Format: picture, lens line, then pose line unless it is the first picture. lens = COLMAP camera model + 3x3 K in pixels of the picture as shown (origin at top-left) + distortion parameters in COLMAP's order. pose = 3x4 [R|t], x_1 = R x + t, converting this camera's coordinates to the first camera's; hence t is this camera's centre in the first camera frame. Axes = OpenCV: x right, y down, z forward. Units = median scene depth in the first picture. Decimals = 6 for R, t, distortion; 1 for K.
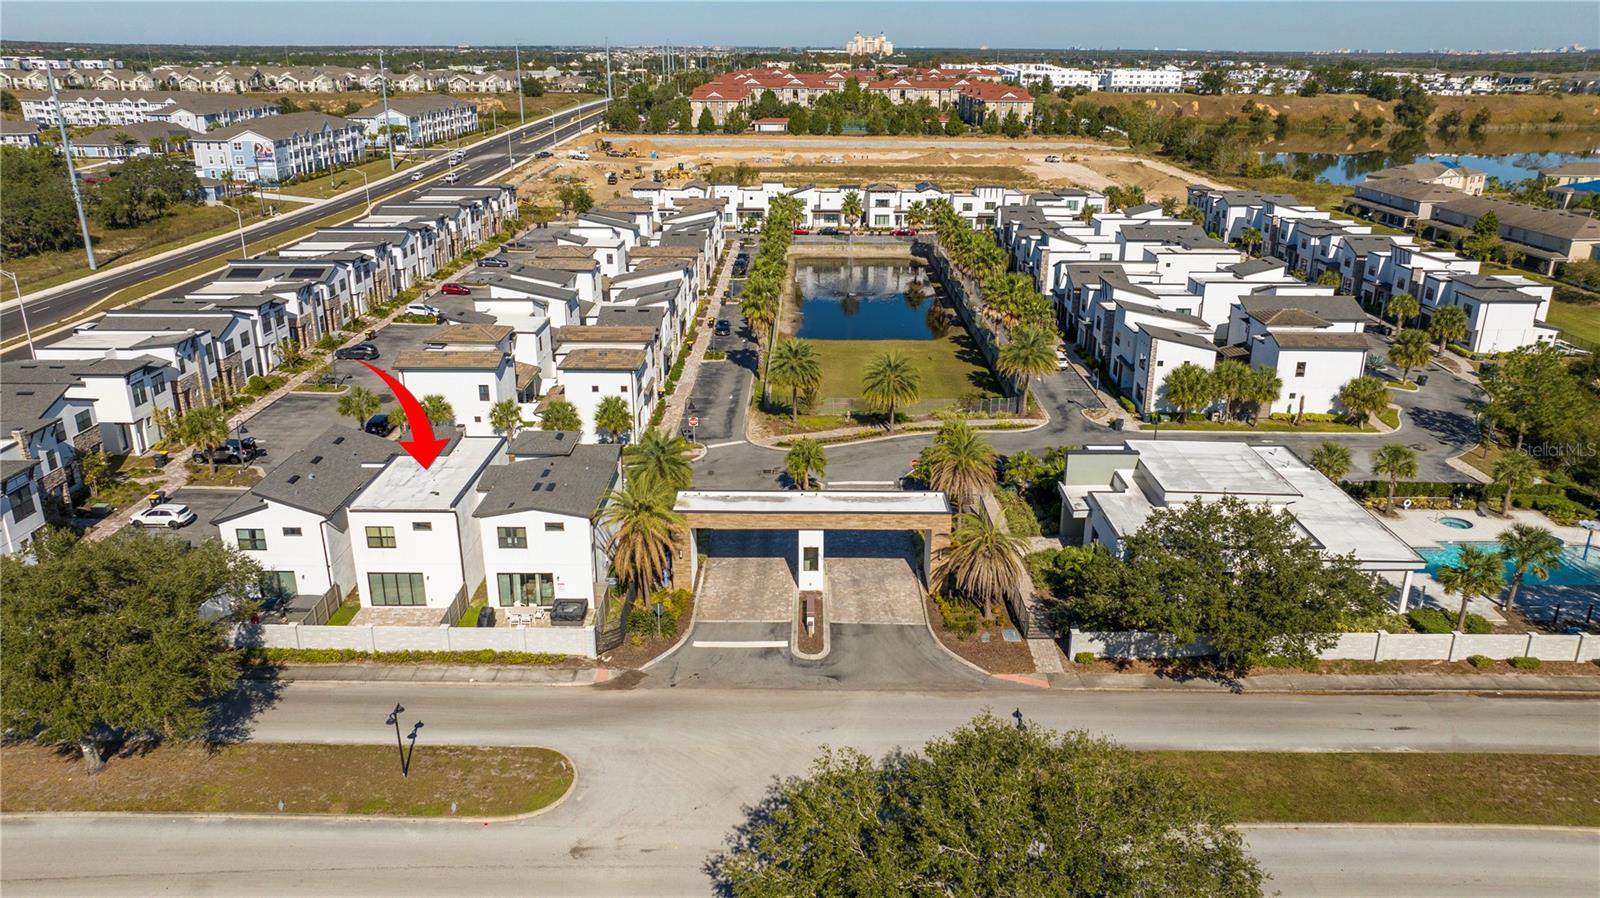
lens RADIAL K [[1117.8, 0, 800.4], [0, 1117.8, 441.4], [0, 0, 1]] dist [-0.031930, 0.036277]
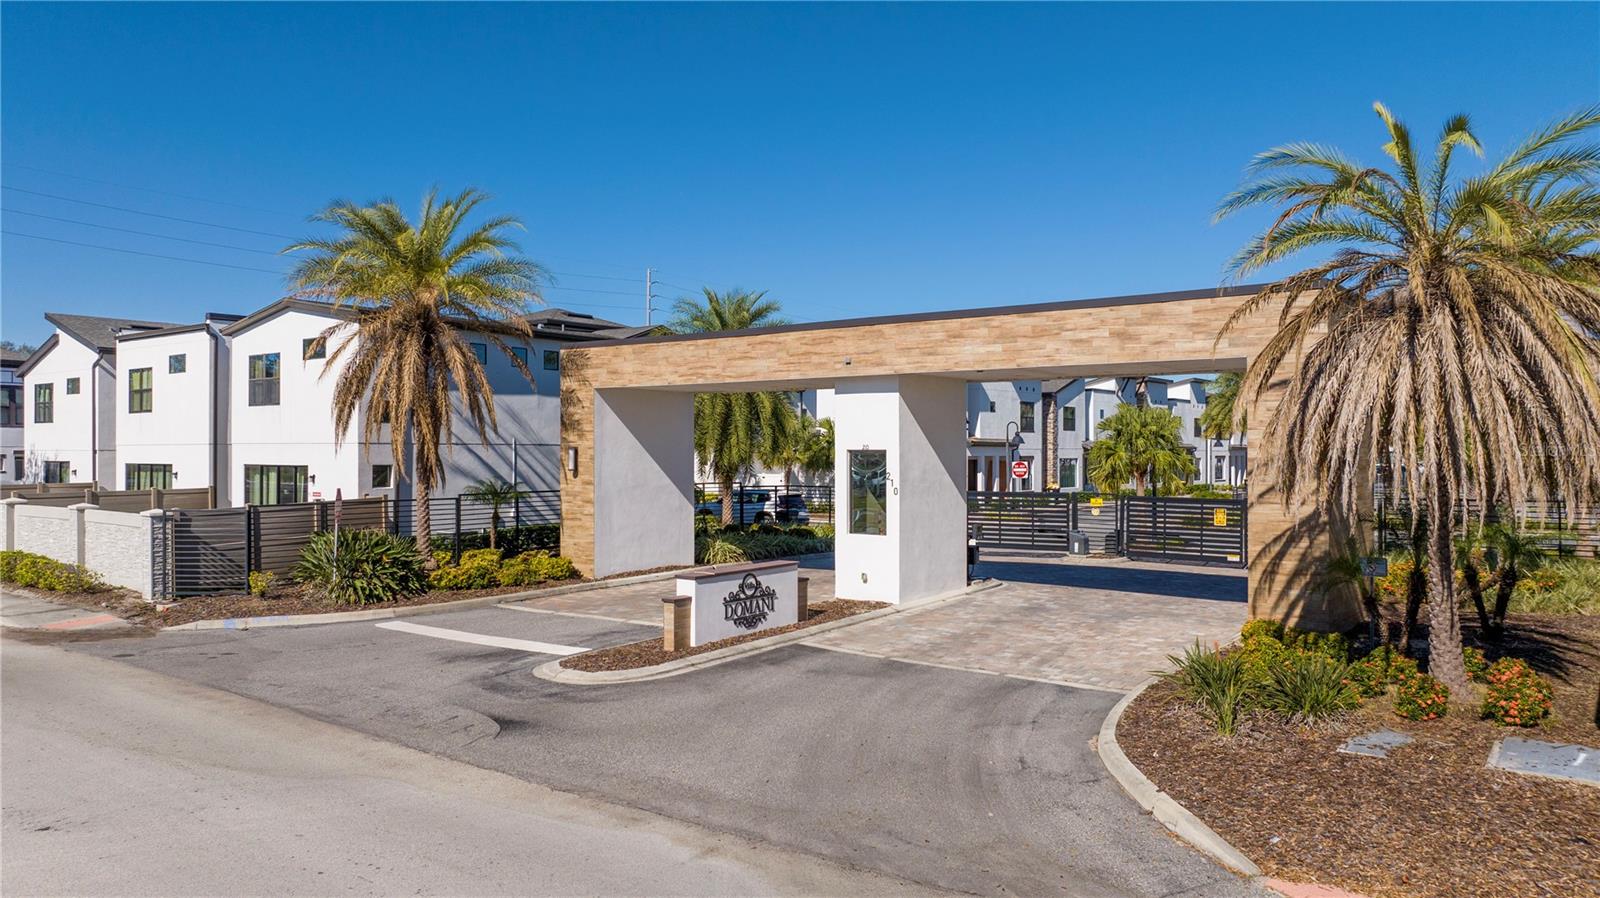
lens RADIAL K [[1117.8, 0, 811.3], [0, 1117.8, 431.7], [0, 0, 1]] dist [-0.031930, 0.036277]
pose [[0.803745, -0.016043, -0.594757, 0.105807], [-0.190183, 0.940263, -0.282374, 0.104200], [0.563759, 0.340070, 0.752681, 0.425054]]
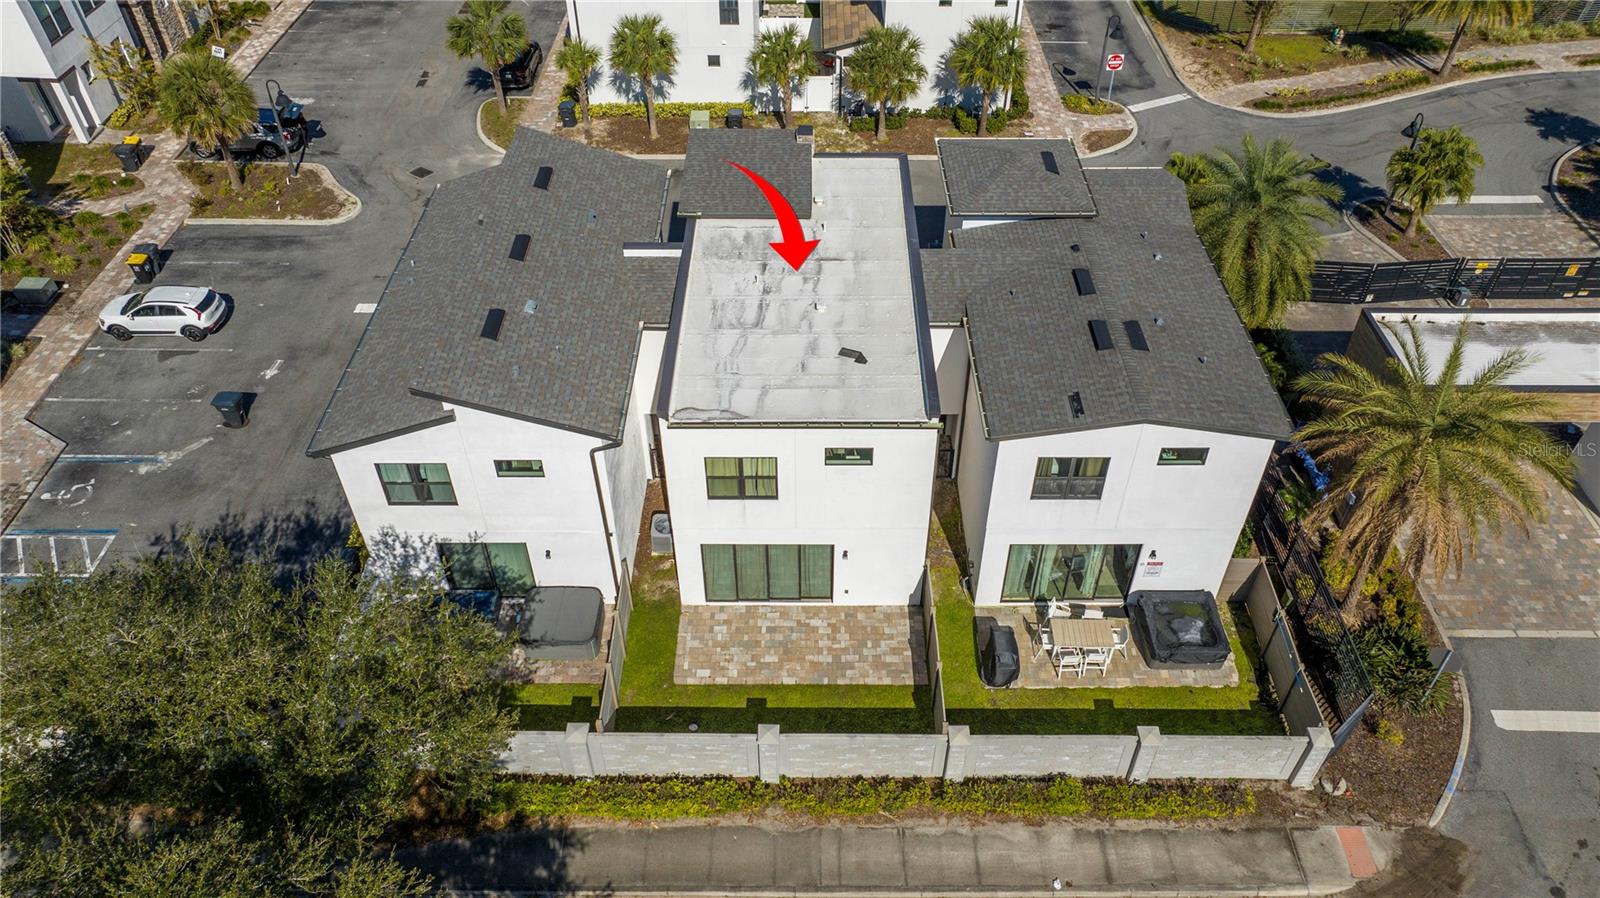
lens RADIAL K [[1117.8, 0, 805.0], [0, 1117.8, 447.0], [0, 0, 1]] dist [-0.031930, 0.036277]
pose [[0.999989, -0.004622, 0.000790, -0.190996], [0.003949, 0.920931, 0.389706, -0.043779], [-0.002528, -0.389699, 0.920939, 0.342050]]
